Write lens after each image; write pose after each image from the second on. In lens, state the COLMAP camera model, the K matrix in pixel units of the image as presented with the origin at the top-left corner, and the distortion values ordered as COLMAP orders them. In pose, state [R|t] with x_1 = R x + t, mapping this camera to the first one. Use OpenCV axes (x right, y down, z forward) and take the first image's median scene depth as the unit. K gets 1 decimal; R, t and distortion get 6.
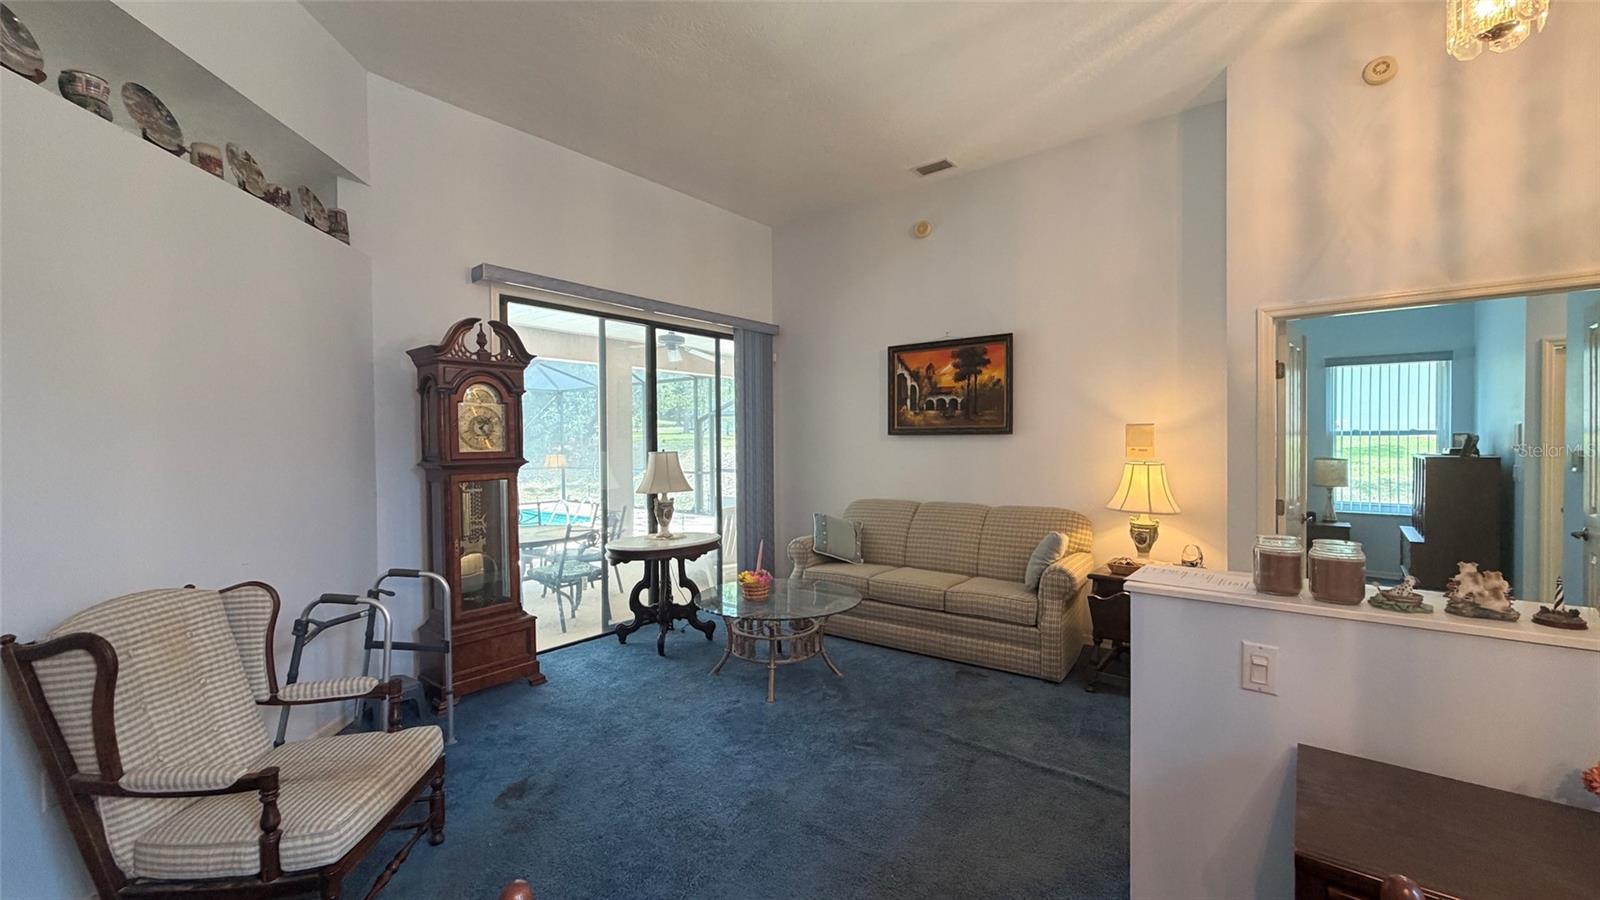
lens RADIAL K [[638.6, 0, 804.3], [0, 638.6, 443.5], [0, 0, 1]] dist [0.000419, 0.000959]
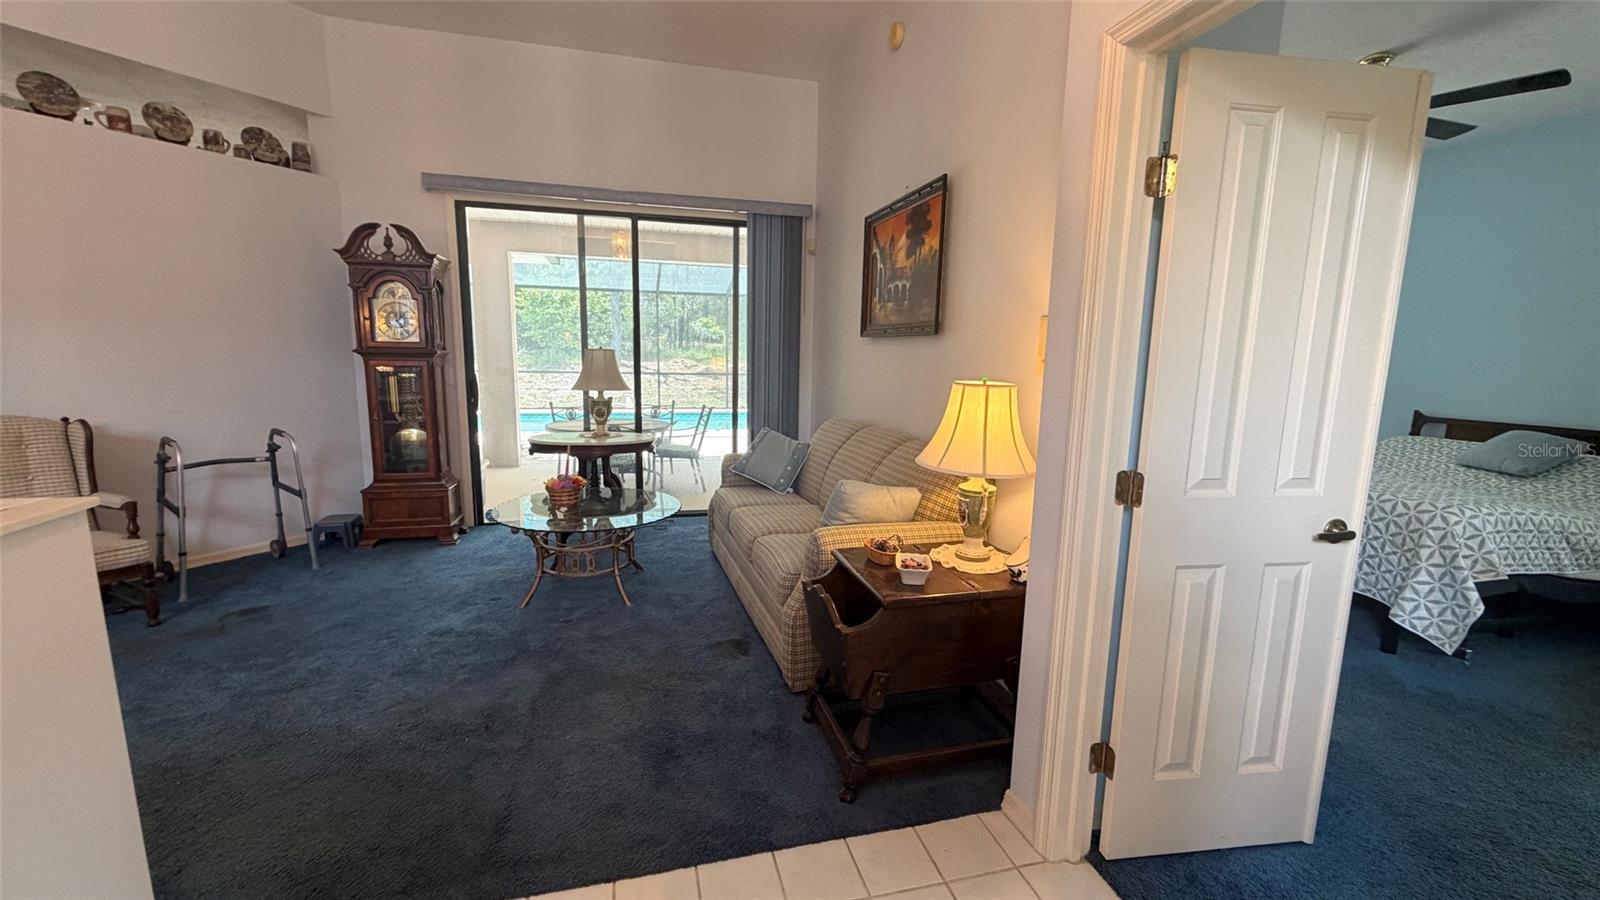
lens RADIAL K [[638.6, 0, 776.1], [0, 638.6, 444.8], [0, 0, 1]] dist [0.000419, 0.000959]
pose [[0.804201, 0.110423, -0.584010, 0.660621], [-0.029227, 0.988749, 0.146704, 0.007107], [0.593638, -0.100911, 0.798380, 0.399308]]
